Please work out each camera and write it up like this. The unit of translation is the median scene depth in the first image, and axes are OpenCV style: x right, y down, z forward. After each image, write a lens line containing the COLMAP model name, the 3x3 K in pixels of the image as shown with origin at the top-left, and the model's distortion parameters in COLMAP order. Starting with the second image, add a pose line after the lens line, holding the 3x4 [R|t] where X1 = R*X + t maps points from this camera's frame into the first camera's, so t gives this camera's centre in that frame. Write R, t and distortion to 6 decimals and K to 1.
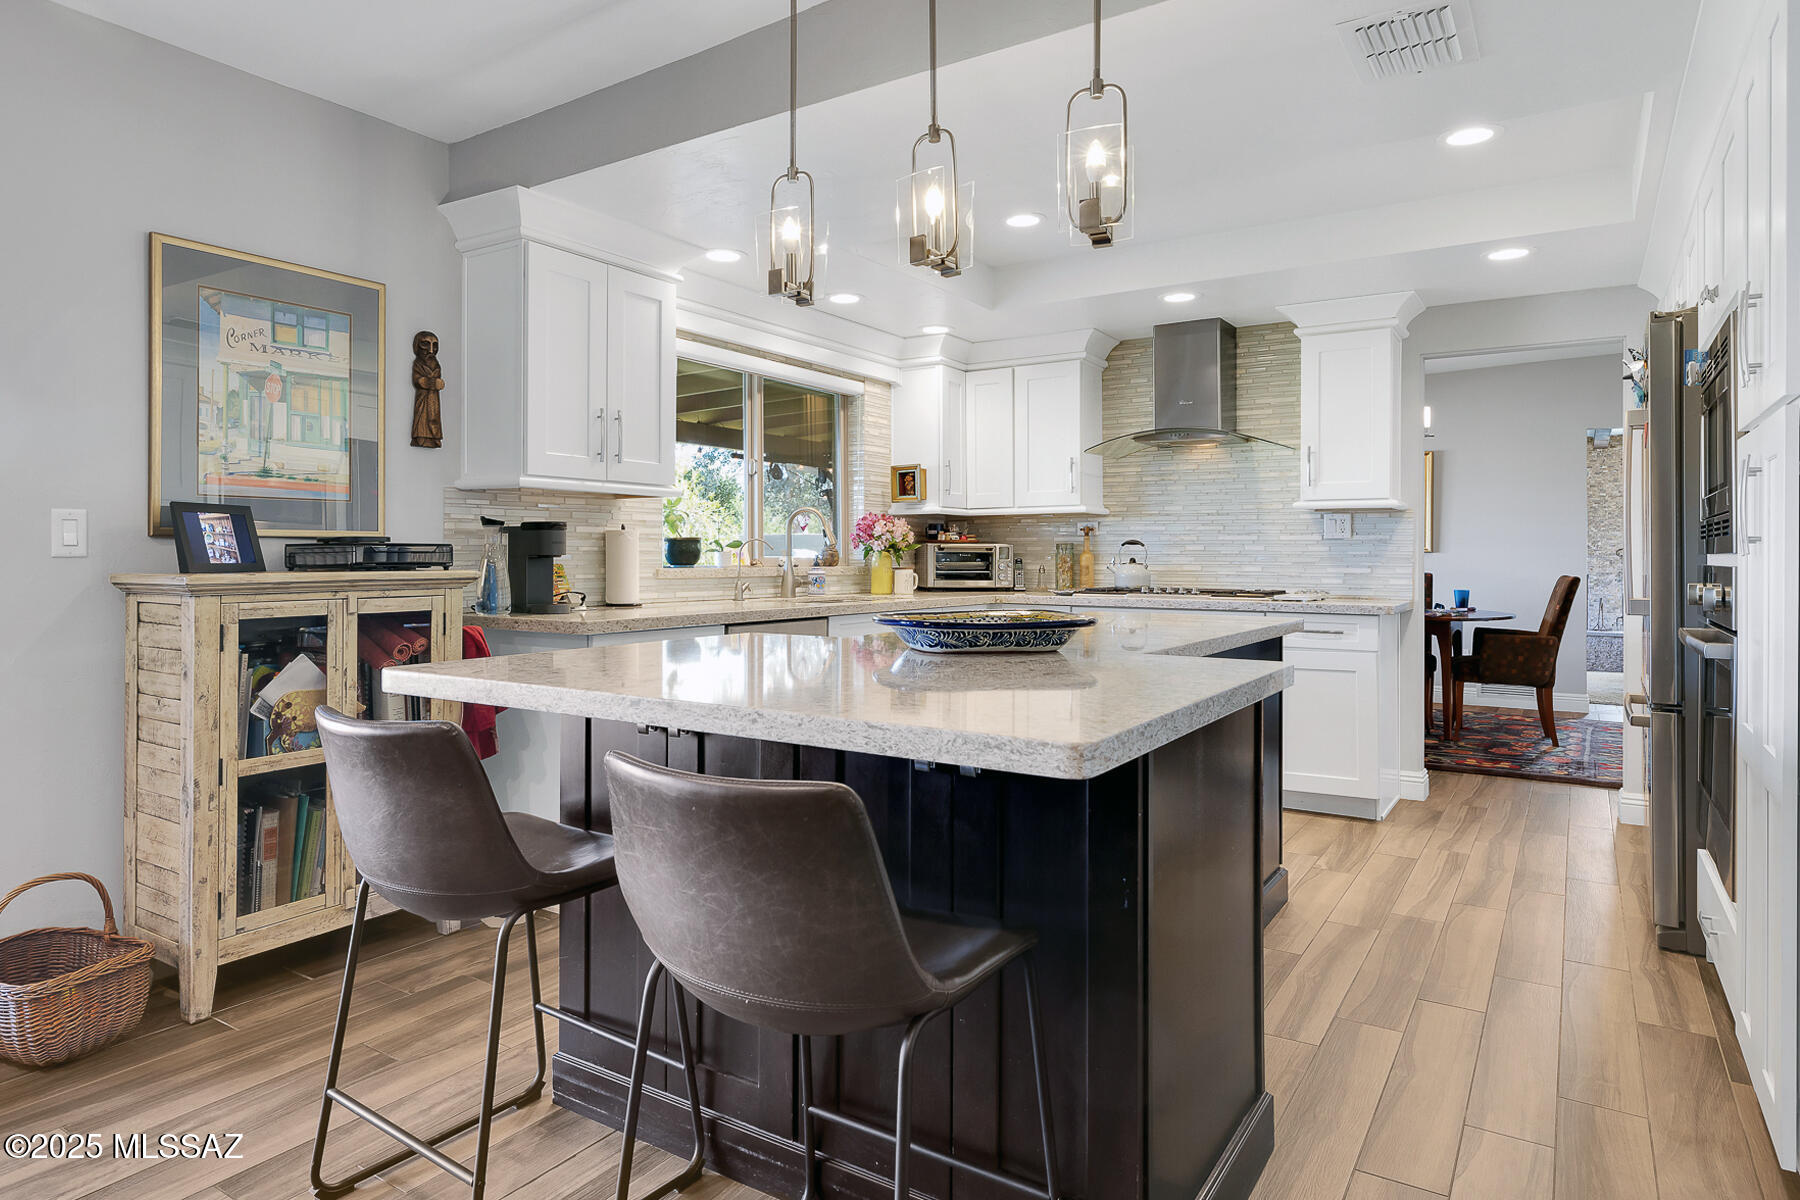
lens RADIAL K [[1046.9, 0, 862.1], [0, 1046.9, 562.4], [0, 0, 1]] dist [-0.001845, -0.000097]
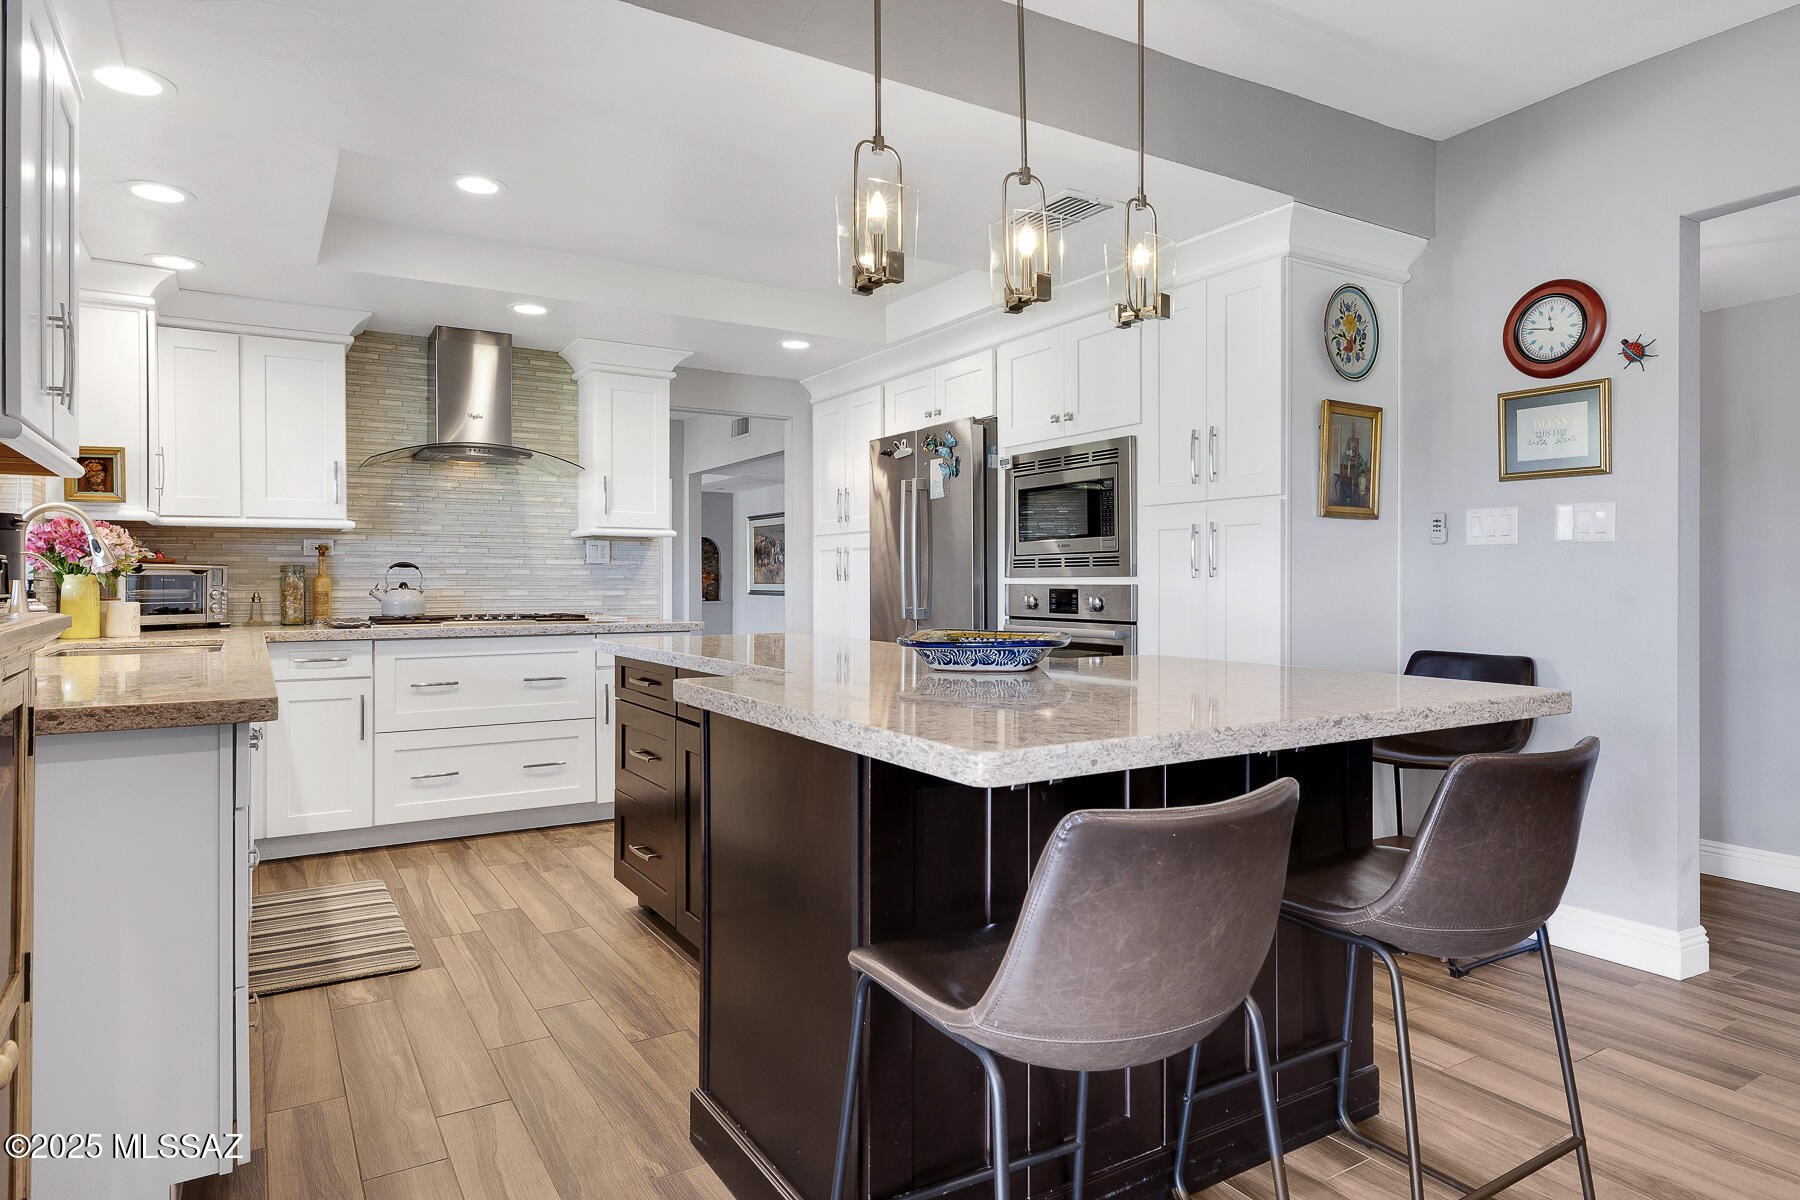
lens RADIAL K [[1046.9, 0, 862.1], [0, 1046.9, 562.4], [0, 0, 1]] dist [-0.001845, -0.000097]
pose [[0.424808, 0.013225, 0.905187, -0.372701], [0.008861, 0.999785, -0.018766, -0.001202], [-0.905240, 0.015993, 0.424599, 0.278605]]
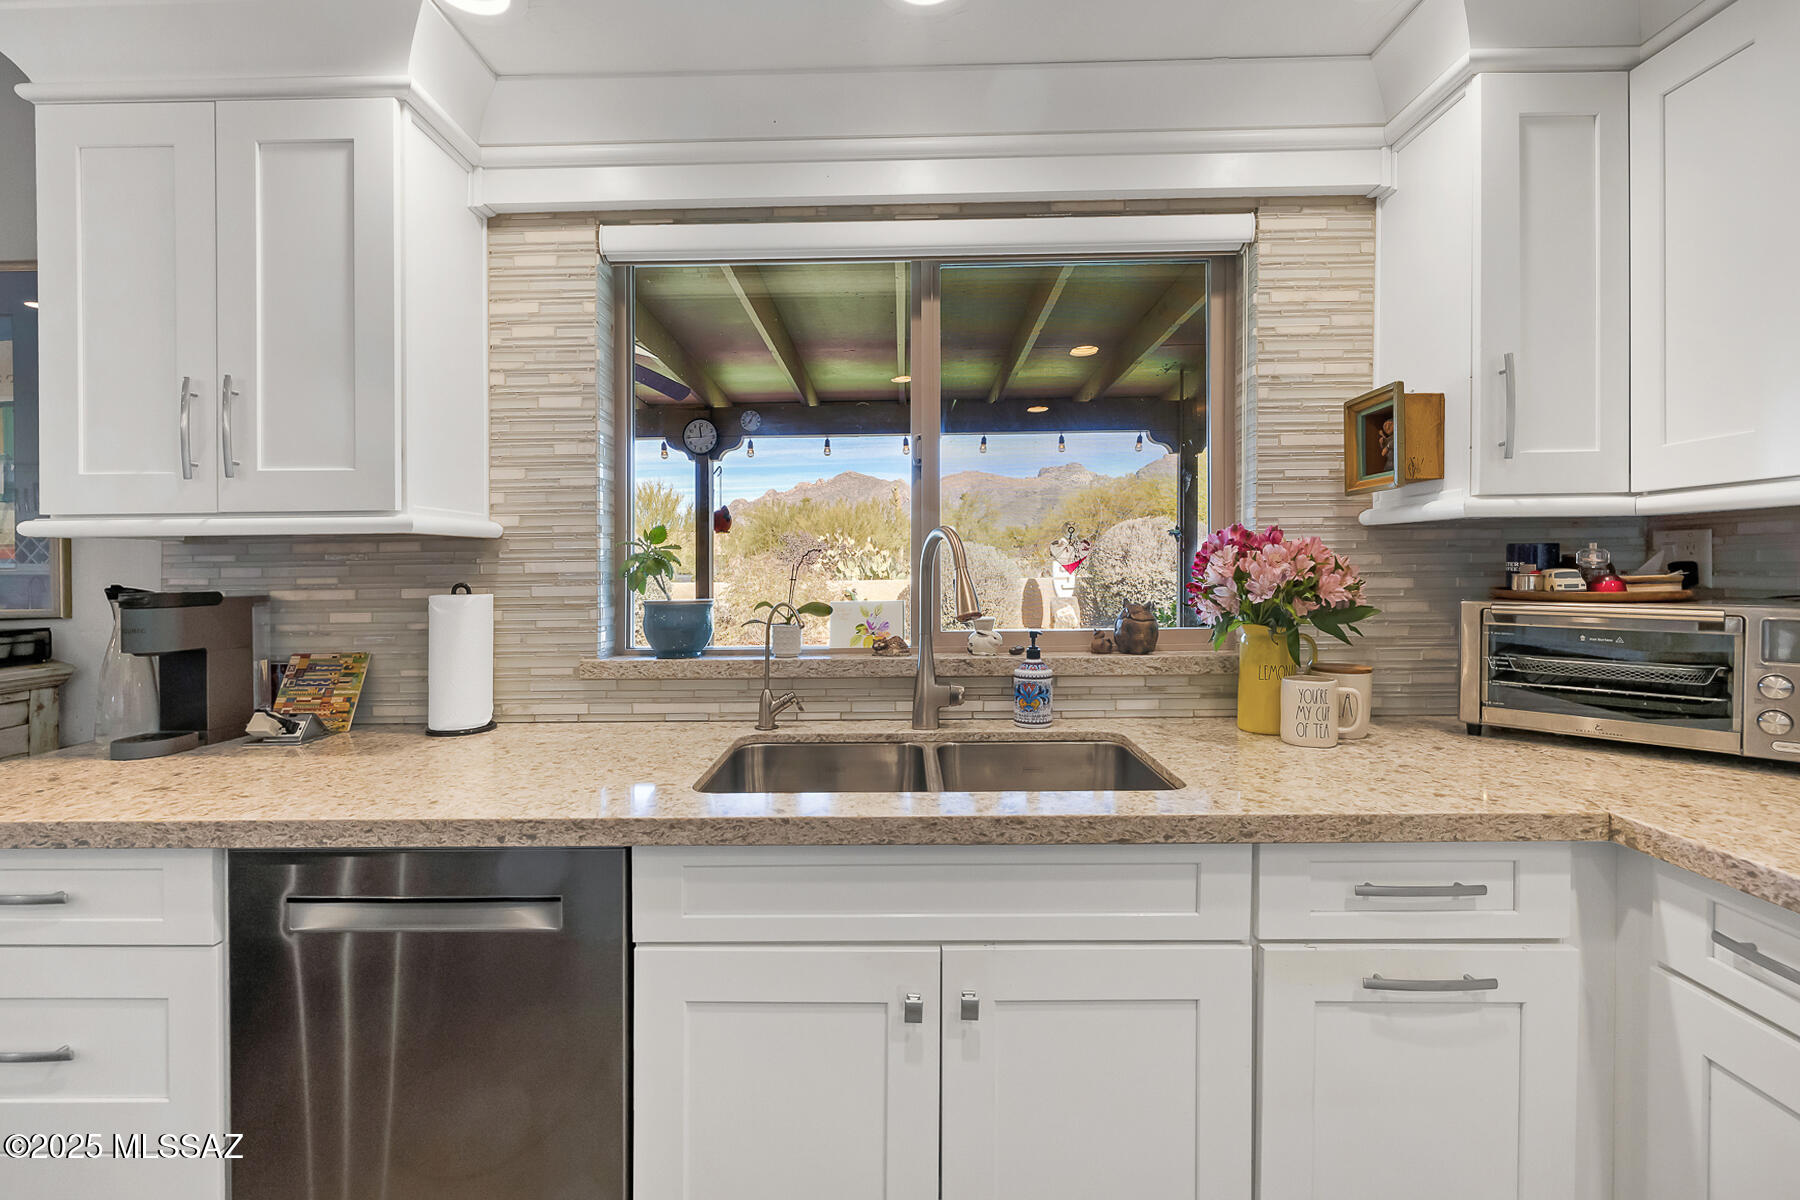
lens RADIAL K [[817.7, 0, 899.6], [0, 817.7, 568.2], [0, 0, 1]] dist [0.001721, 0.000239]
pose [[0.552518, -0.001345, -0.833500, 0.199020], [0.007852, 0.999963, 0.003591, -0.033531], [0.833464, -0.008529, 0.552508, 0.717057]]
